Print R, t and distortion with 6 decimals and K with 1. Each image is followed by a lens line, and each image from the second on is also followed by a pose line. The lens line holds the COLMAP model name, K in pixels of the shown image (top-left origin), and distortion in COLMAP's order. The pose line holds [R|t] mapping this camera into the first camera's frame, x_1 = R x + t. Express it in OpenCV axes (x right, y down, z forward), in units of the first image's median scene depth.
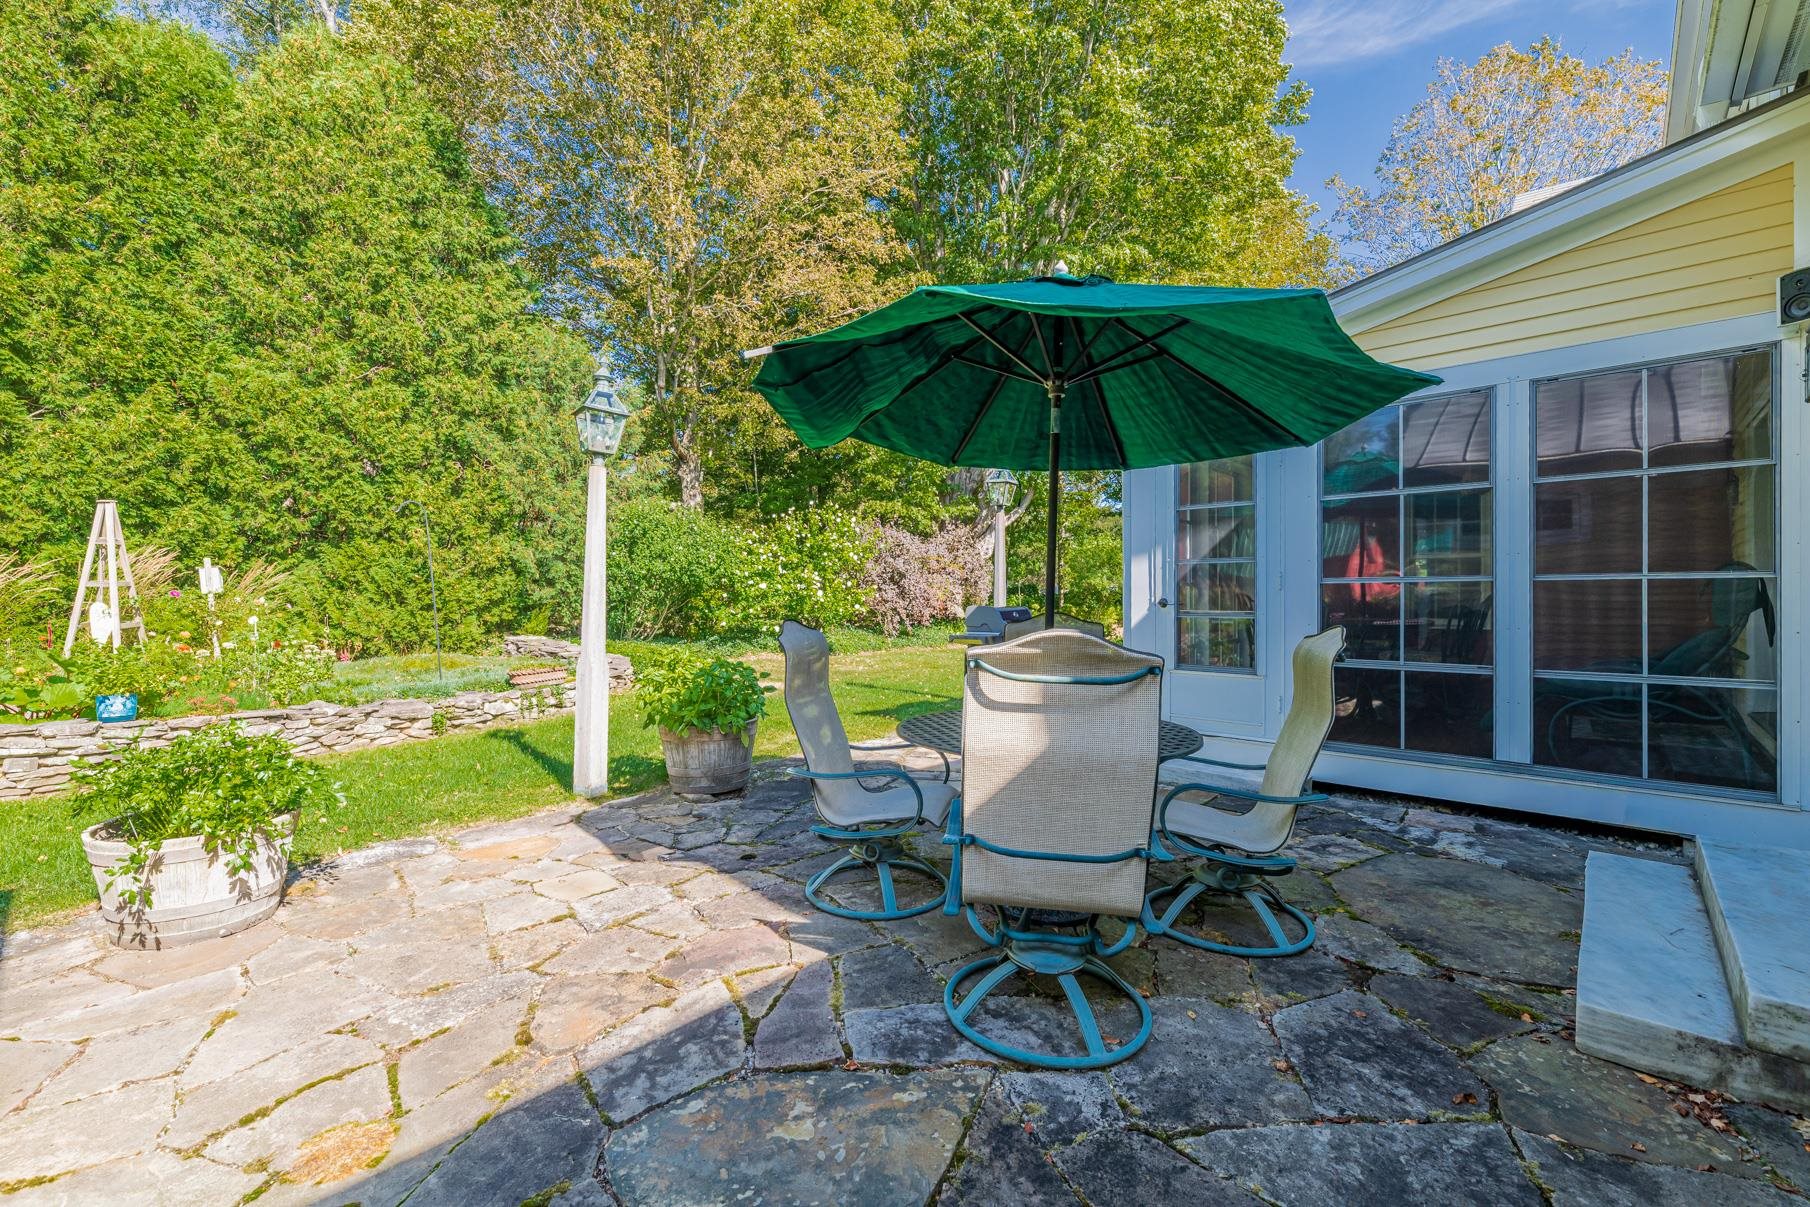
lens RADIAL K [[758.2, 0, 910.1], [0, 758.2, 599.3], [0, 0, 1]] dist [-0.000040, 0.000228]
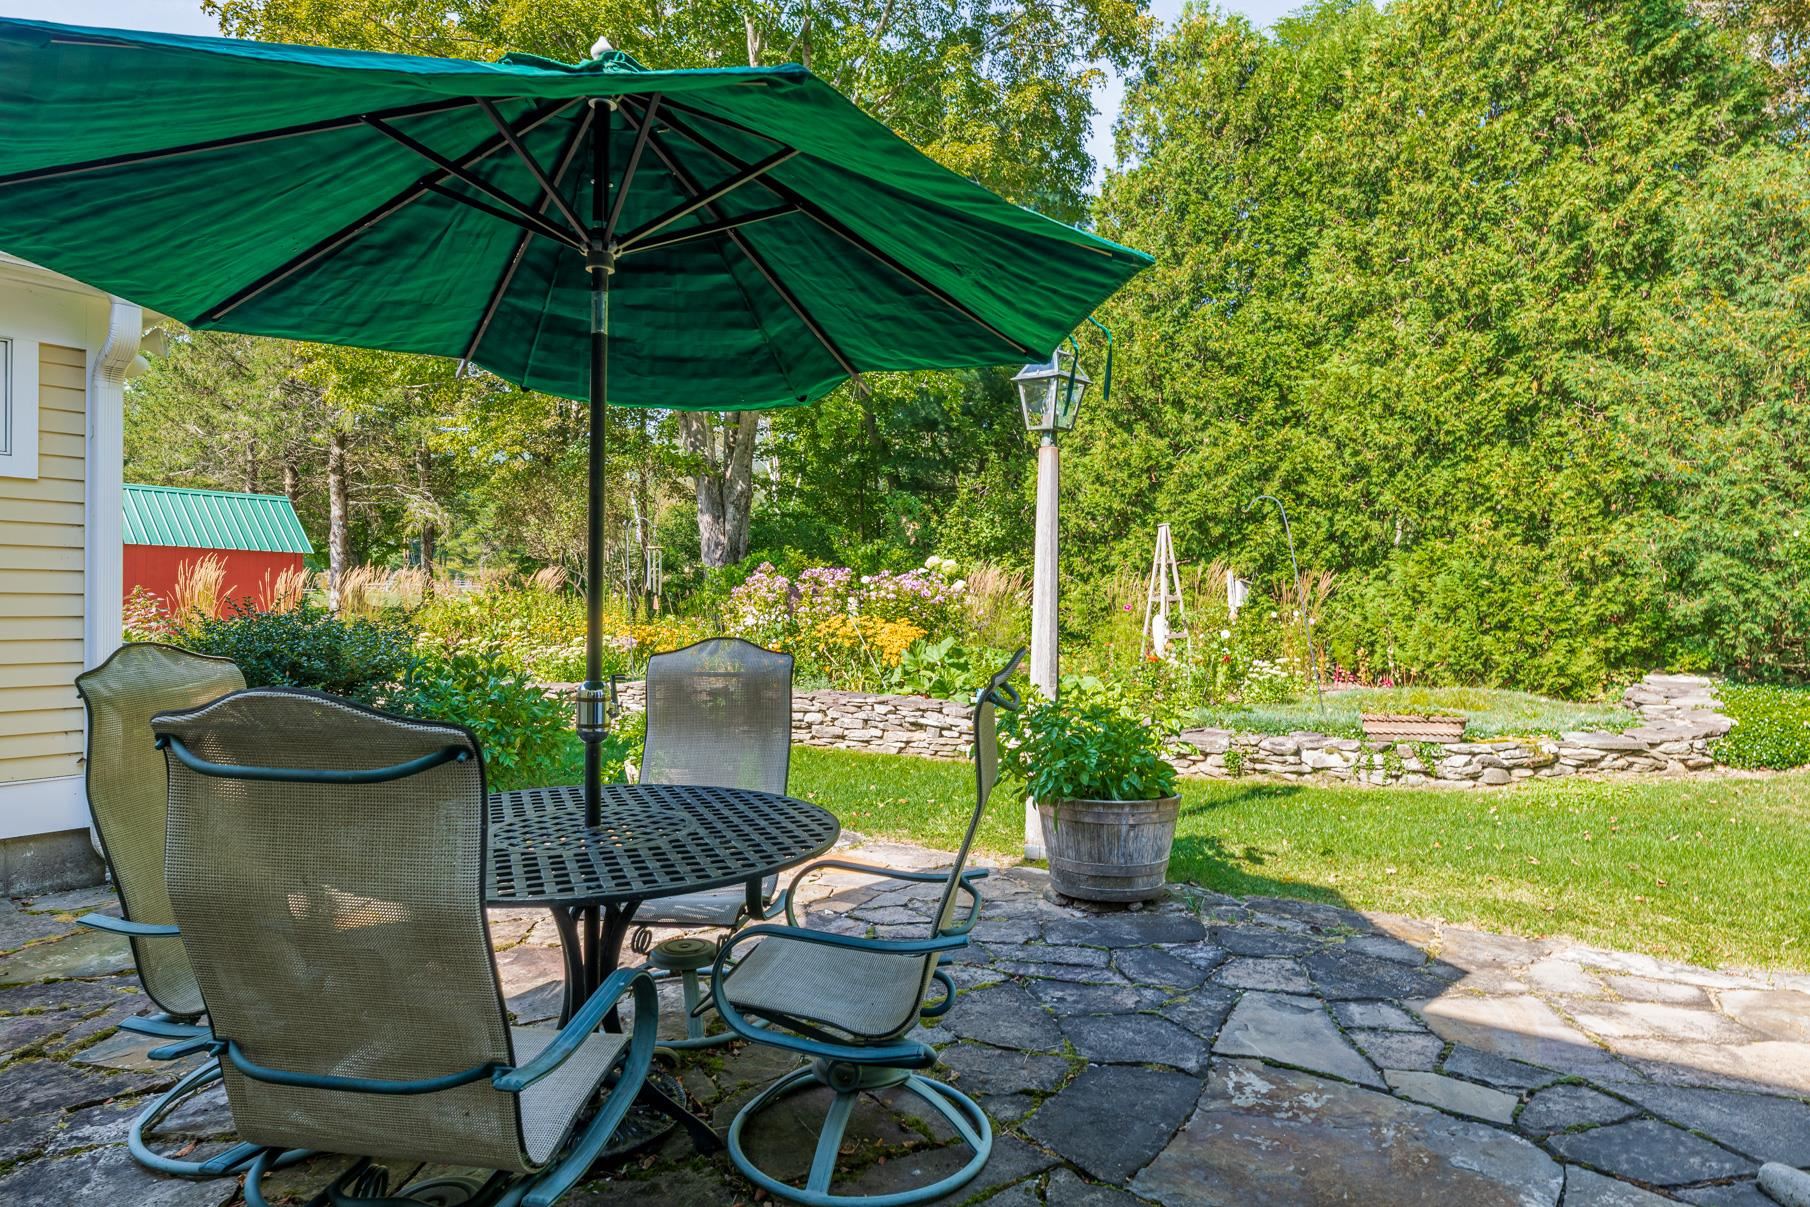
lens RADIAL K [[1034.7, 0, 910.9], [0, 1034.7, 608.6], [0, 0, 1]] dist [-0.000684, 0.000334]
pose [[0.104459, 0.000210, -0.994529, 0.452423], [-0.006404, 0.999979, -0.000462, -0.002492], [0.994509, 0.006417, 0.104458, 0.514996]]
